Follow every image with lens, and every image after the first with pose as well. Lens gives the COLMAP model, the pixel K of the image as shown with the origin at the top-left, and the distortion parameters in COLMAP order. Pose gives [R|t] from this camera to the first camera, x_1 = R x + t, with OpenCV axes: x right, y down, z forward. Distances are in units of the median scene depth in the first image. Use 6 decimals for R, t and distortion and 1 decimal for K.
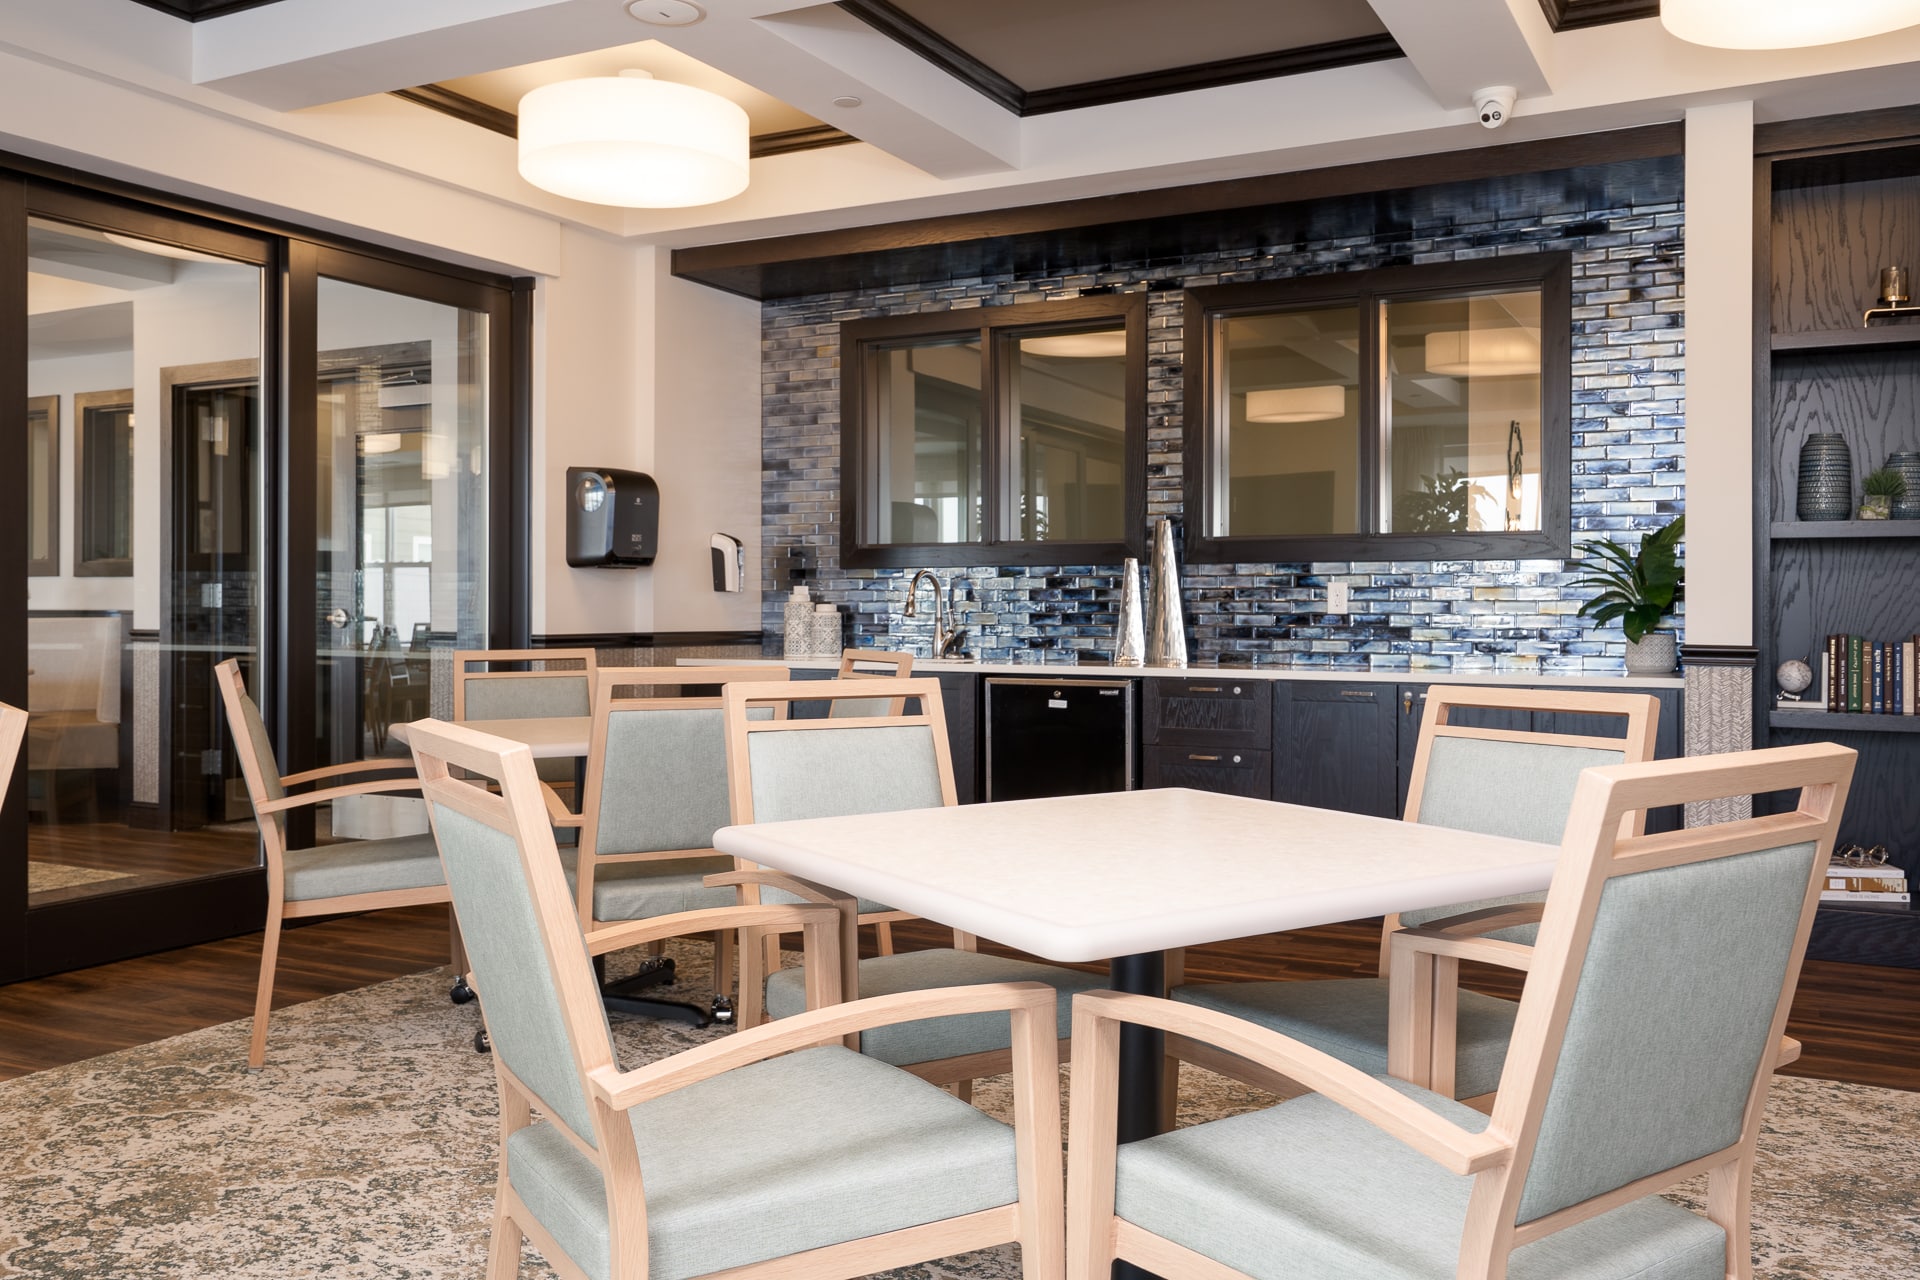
lens RADIAL K [[1573.9, 0, 952.9], [0, 1573.9, 626.5], [0, 0, 1]] dist [0.001555, -0.000087]
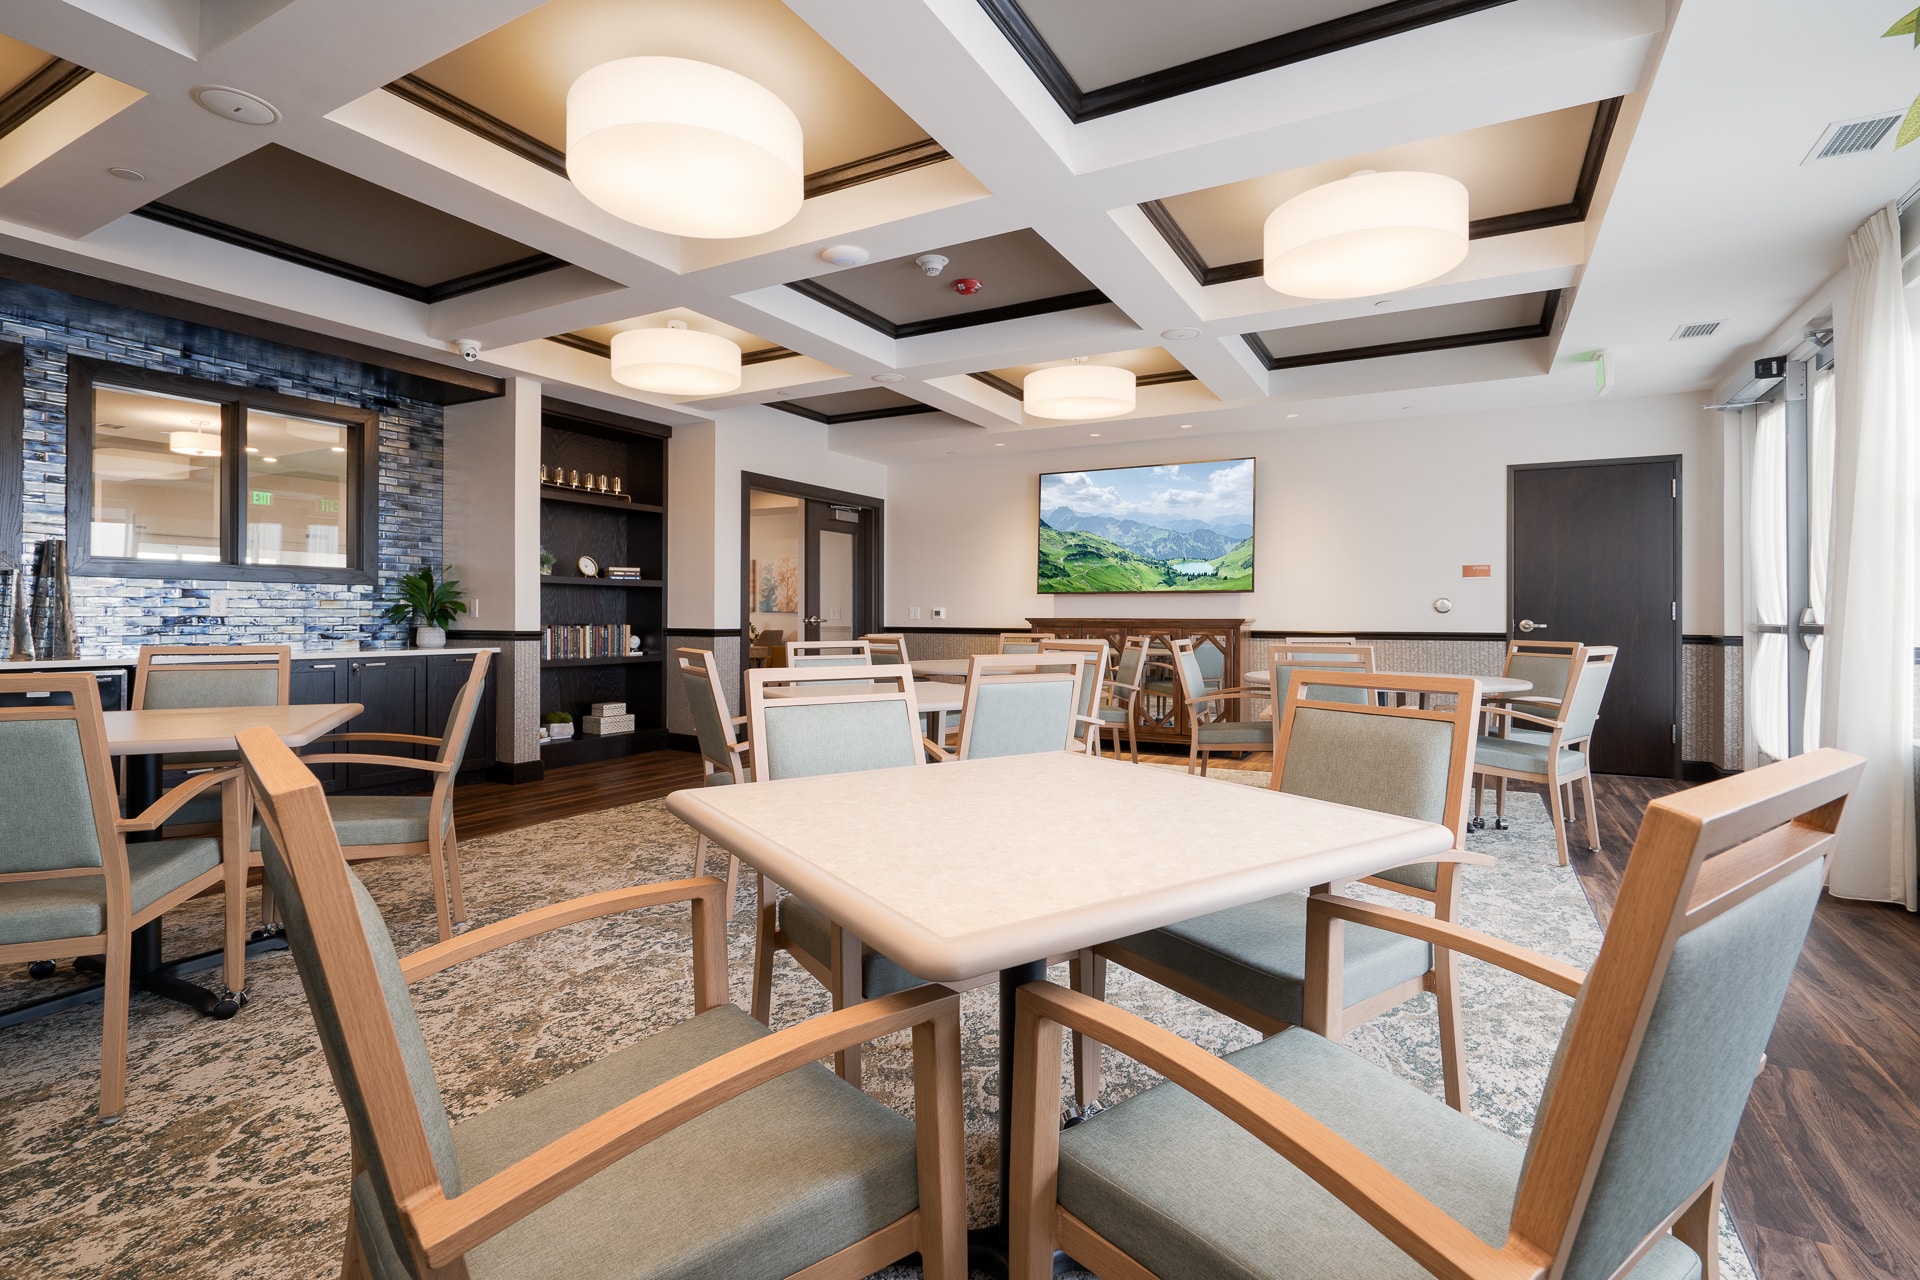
lens RADIAL K [[887.3, 0, 966.1], [0, 887.3, 629.4], [0, 0, 1]] dist [-0.007277, -0.000420]
pose [[0.024134, -0.014968, 0.999597, -1.065896], [0.006309, 0.999870, 0.014819, -0.007015], [-0.999689, 0.005948, 0.024225, 0.558795]]
